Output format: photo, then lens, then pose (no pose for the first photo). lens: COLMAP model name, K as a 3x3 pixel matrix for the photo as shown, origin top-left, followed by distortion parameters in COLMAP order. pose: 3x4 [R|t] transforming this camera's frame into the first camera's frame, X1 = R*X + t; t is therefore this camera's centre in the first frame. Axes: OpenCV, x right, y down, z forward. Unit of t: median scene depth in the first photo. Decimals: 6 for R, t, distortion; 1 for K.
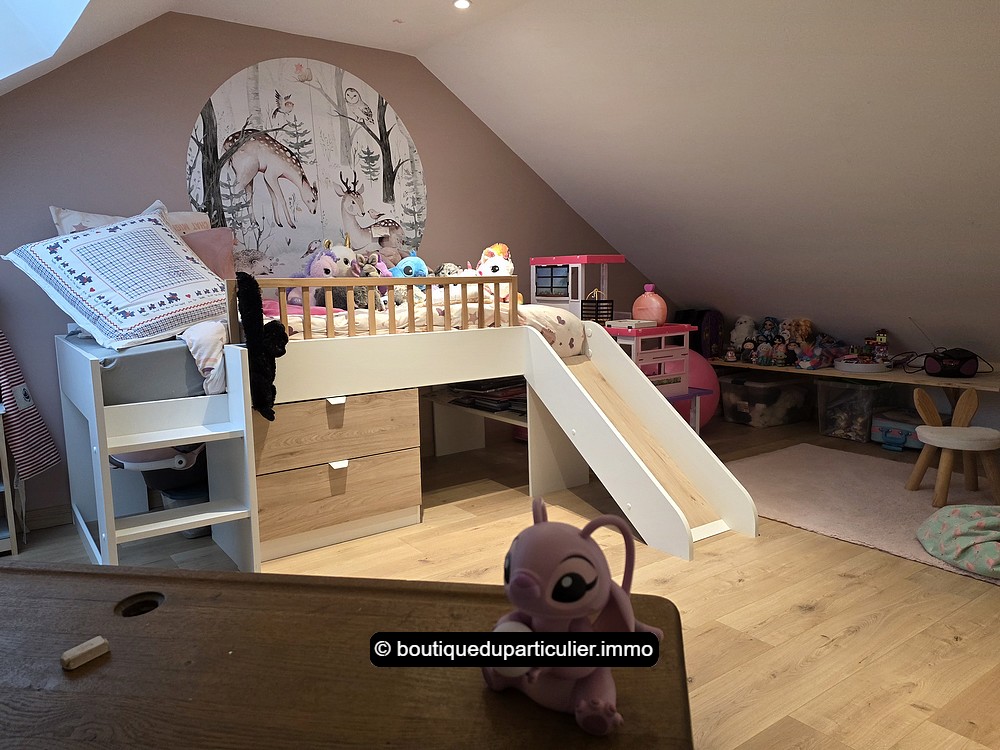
lens RADIAL K [[739.7, 0, 500.4], [0, 739.7, 384.0], [0, 0, 1]] dist [0.006311, -0.001906]
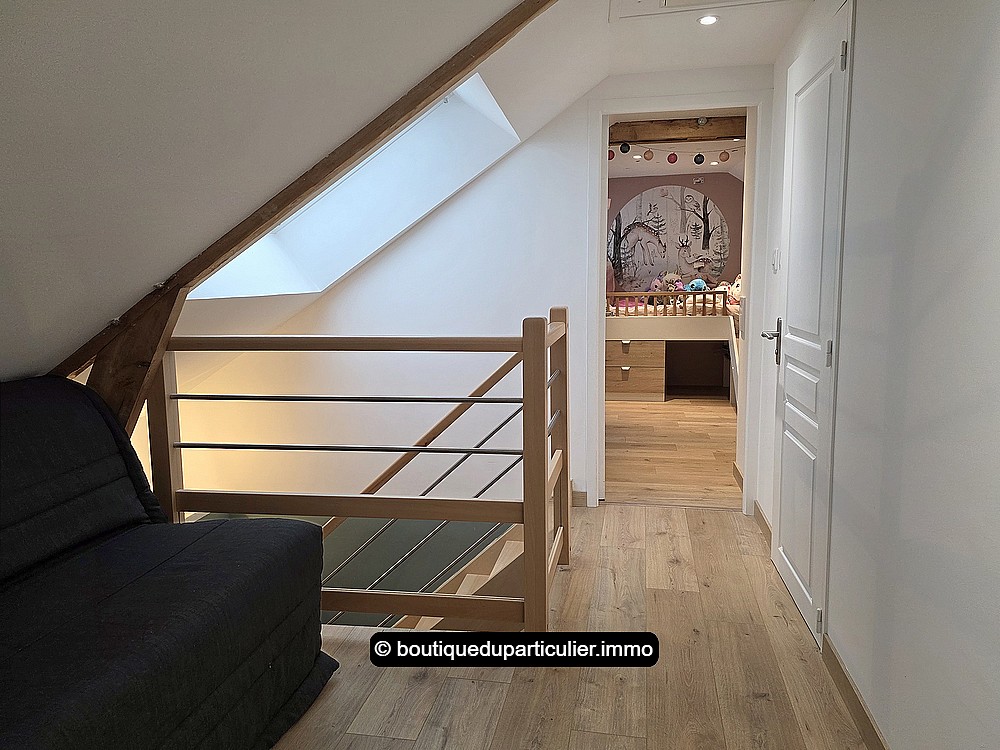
lens RADIAL K [[739.7, 0, 500.2], [0, 739.7, 374.4], [0, 0, 1]] dist [0.006311, -0.001906]
pose [[0.634571, 0.111703, -0.764750, 1.133051], [-0.094817, 0.993277, 0.066406, 0.004638], [0.767026, 0.030372, 0.640896, -0.721466]]
